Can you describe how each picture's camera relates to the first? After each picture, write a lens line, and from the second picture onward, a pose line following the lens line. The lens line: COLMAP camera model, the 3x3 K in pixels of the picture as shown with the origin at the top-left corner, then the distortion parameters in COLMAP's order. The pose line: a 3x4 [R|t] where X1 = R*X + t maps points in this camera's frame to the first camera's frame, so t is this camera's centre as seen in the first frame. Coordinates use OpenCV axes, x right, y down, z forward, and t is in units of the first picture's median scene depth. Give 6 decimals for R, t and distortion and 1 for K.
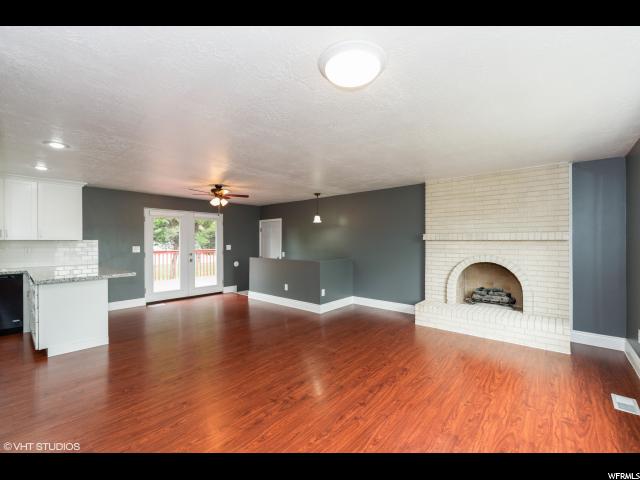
lens RADIAL K [[279.5, 0, 317.9], [0, 279.5, 240.3], [0, 0, 1]] dist [0.005718, -0.000659]
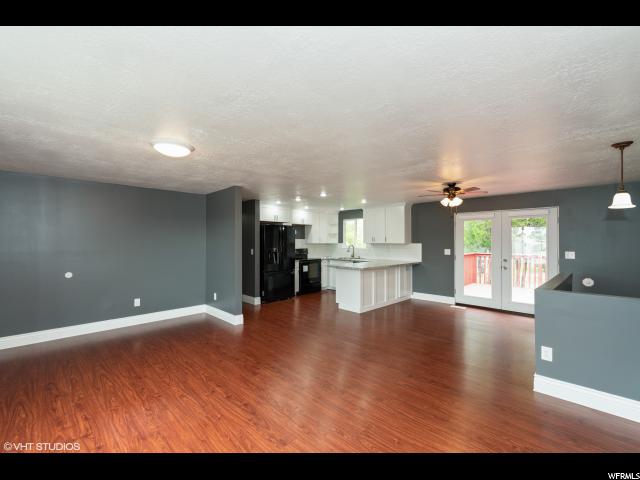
lens RADIAL K [[279.5, 0, 321.7], [0, 279.5, 243.1], [0, 0, 1]] dist [0.005718, -0.000659]
pose [[-0.064962, 0.009408, -0.997843, 0.478038], [0.005713, 0.999943, 0.009056, -0.015568], [0.997871, -0.005112, -0.065012, 0.553952]]
